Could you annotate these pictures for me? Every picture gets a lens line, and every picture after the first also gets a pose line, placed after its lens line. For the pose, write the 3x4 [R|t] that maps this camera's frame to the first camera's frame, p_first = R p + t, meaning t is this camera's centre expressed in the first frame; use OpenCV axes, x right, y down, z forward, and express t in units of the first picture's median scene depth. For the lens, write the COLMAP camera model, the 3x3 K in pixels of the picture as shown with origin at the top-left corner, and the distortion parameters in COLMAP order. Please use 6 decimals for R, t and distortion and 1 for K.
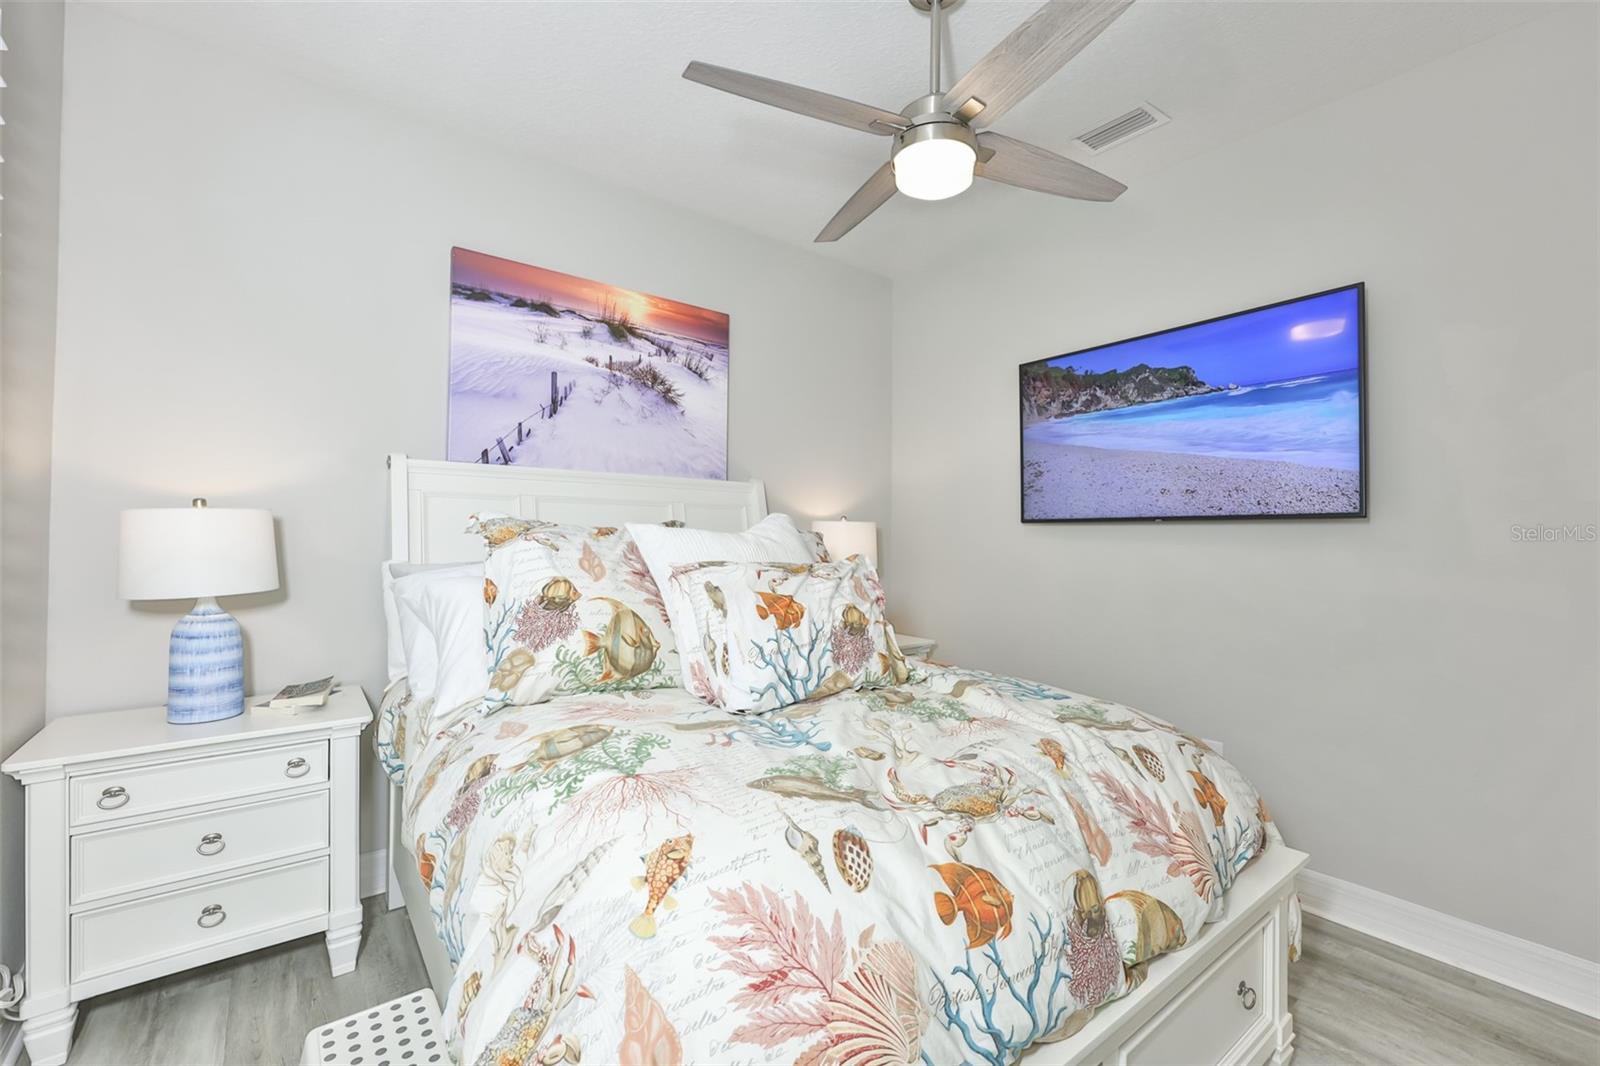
lens RADIAL K [[656.3, 0, 800.0], [0, 656.3, 533.0], [0, 0, 1]] dist [-0.000728, -0.000319]
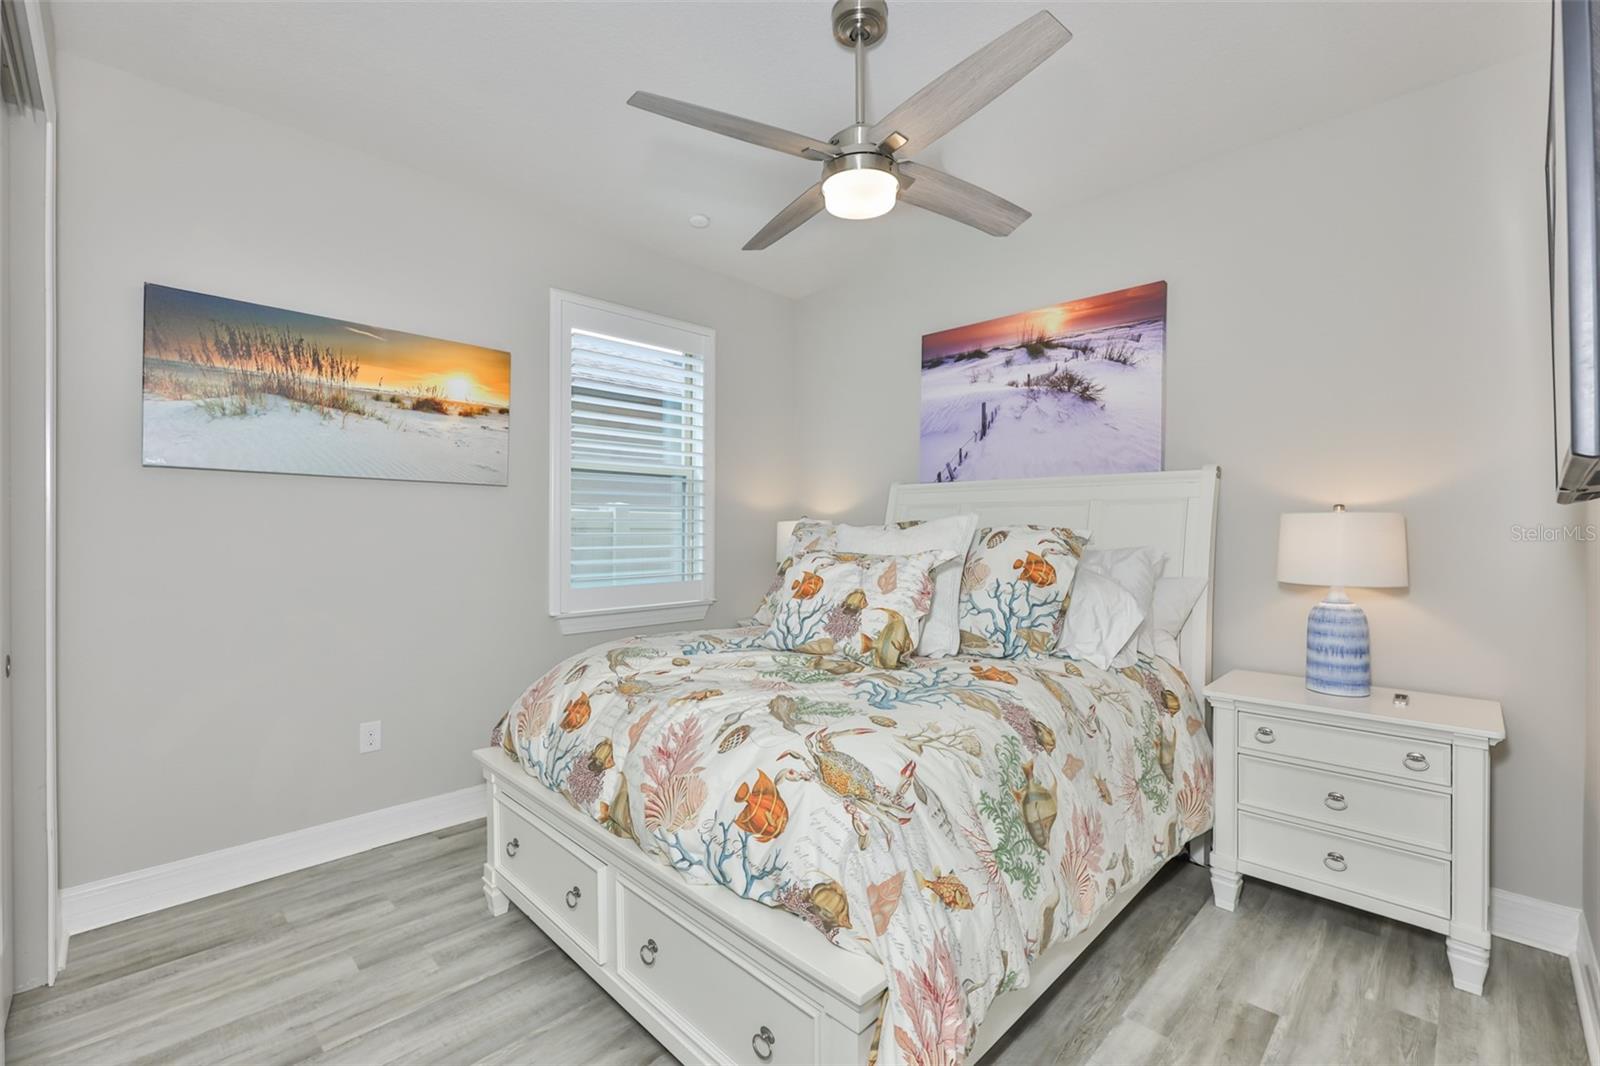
lens RADIAL K [[683.4, 0, 789.4], [0, 683.4, 530.4], [0, 0, 1]] dist [0.014991, -0.000128]
pose [[0.139567, -0.009620, -0.990166, 0.807663], [-0.001319, 0.999950, -0.009901, 0.009576], [0.990212, 0.002688, 0.139547, 0.428690]]
